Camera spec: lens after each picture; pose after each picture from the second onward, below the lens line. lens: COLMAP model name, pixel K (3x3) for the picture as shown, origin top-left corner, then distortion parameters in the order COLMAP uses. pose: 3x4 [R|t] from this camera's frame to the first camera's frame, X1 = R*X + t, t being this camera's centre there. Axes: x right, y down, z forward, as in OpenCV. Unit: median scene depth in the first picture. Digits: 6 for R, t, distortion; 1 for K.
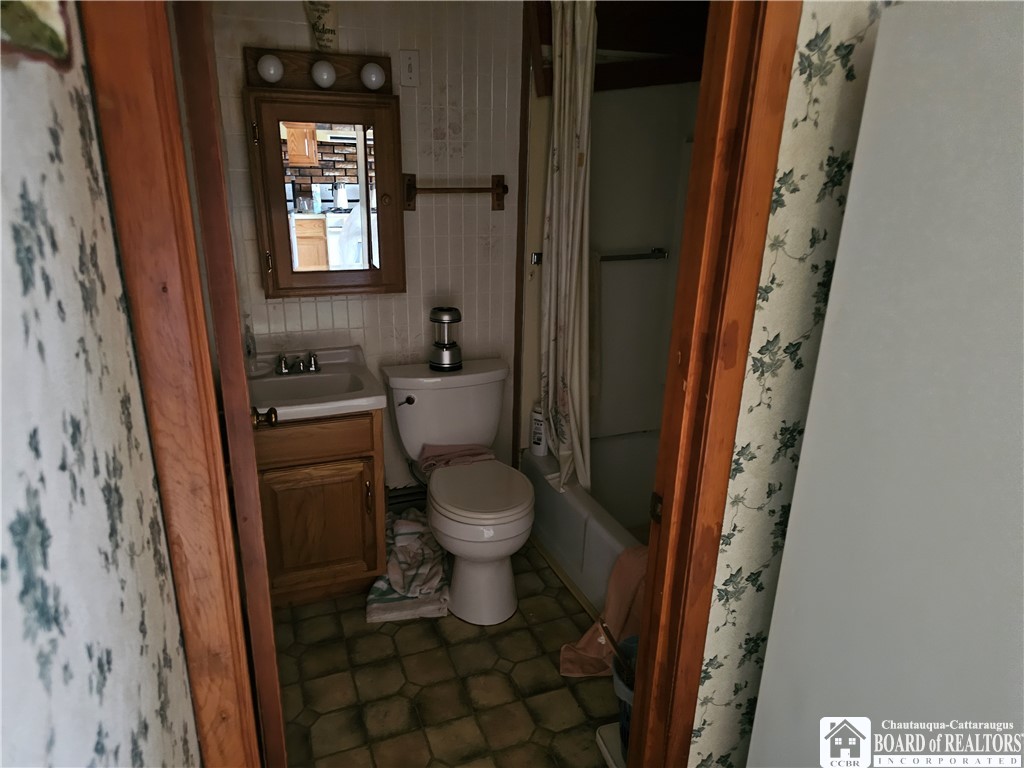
lens RADIAL K [[697.6, 0, 513.9], [0, 697.6, 389.1], [0, 0, 1]] dist [0.048558, -0.004618]
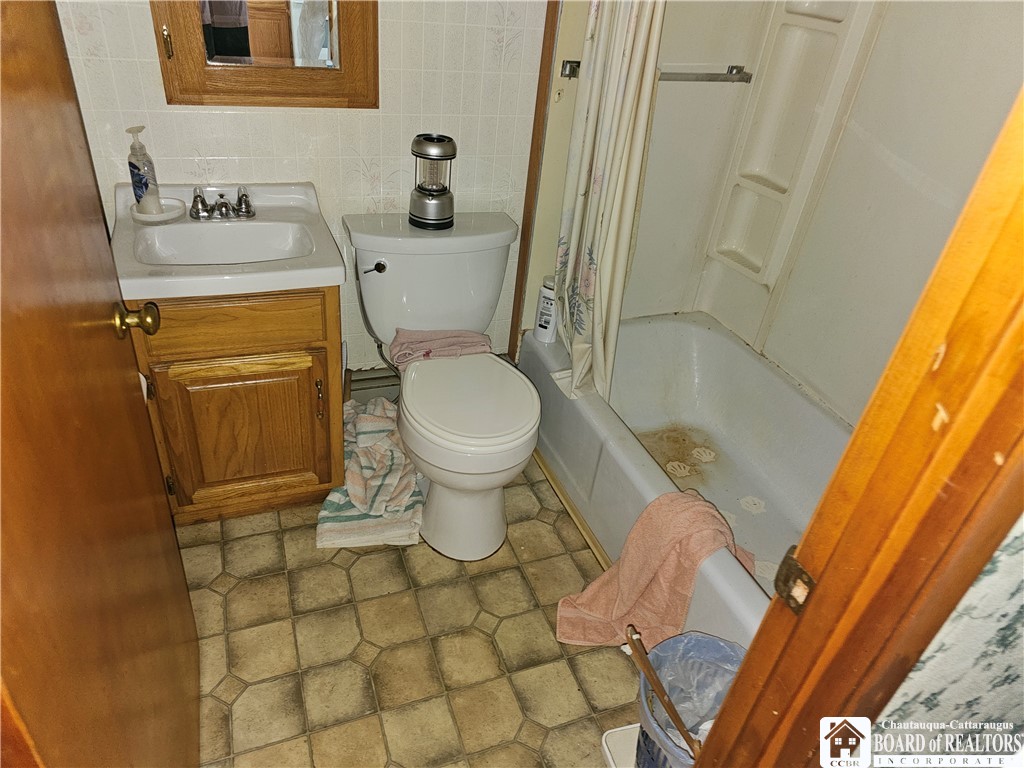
lens RADIAL K [[697.6, 0, 503.2], [0, 697.6, 378.1], [0, 0, 1]] dist [0.048558, -0.004618]
pose [[0.997261, 0.070823, 0.021315, -0.029498], [-0.073880, 0.967376, 0.242333, -0.062655], [-0.003457, -0.243244, 0.969959, 0.279277]]
